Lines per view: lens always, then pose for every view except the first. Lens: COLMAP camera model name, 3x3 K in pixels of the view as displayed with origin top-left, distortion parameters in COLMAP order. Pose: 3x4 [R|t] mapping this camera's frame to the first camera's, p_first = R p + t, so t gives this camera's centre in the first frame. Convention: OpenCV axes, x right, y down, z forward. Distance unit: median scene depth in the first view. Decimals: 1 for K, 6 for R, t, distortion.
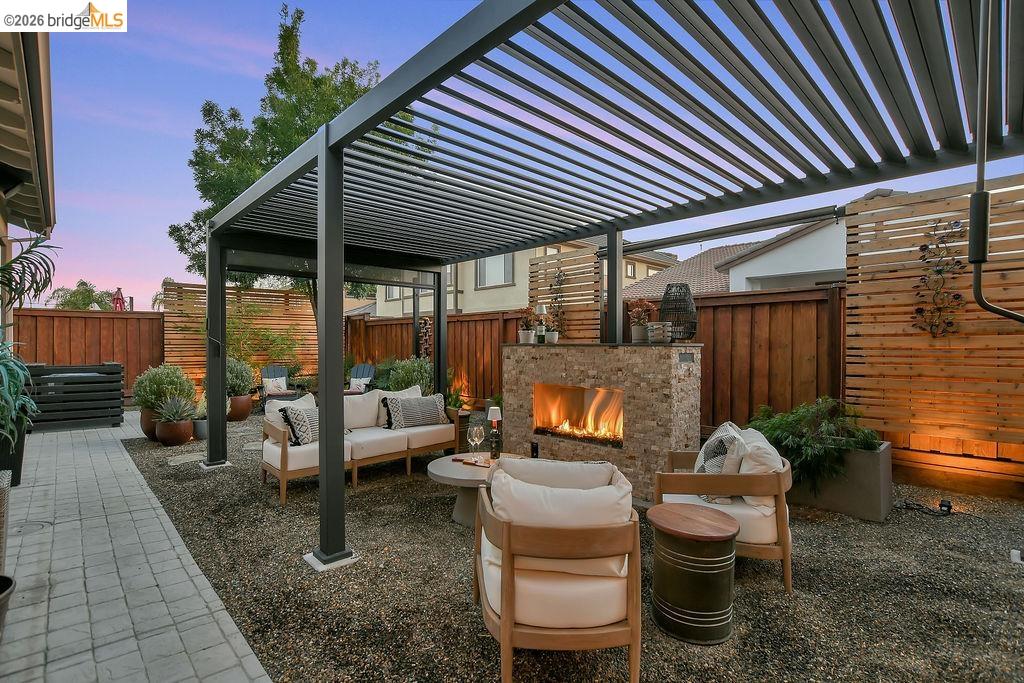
lens RADIAL K [[483.8, 0, 501.1], [0, 483.8, 345.3], [0, 0, 1]] dist [-0.036438, 0.007164]
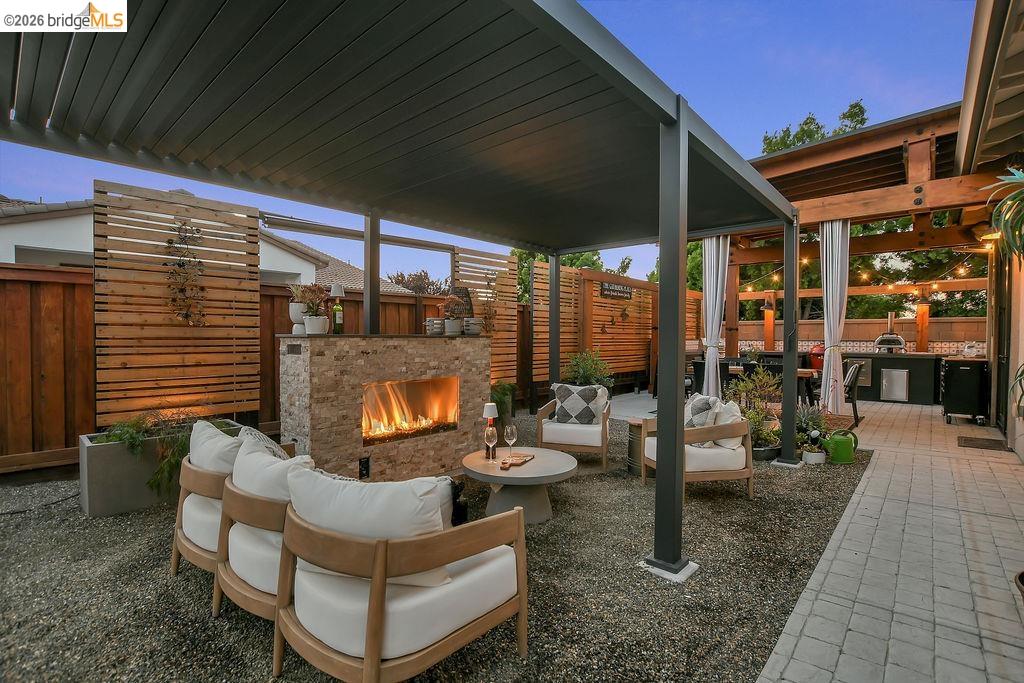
lens RADIAL K [[483.8, 0, 501.1], [0, 483.8, 345.3], [0, 0, 1]] dist [-0.036438, 0.007164]
pose [[-0.081864, -0.016904, 0.996500, -0.879103], [-0.002900, 0.999856, 0.016723, 0.000426], [-0.996639, -0.001521, -0.081901, 0.988500]]
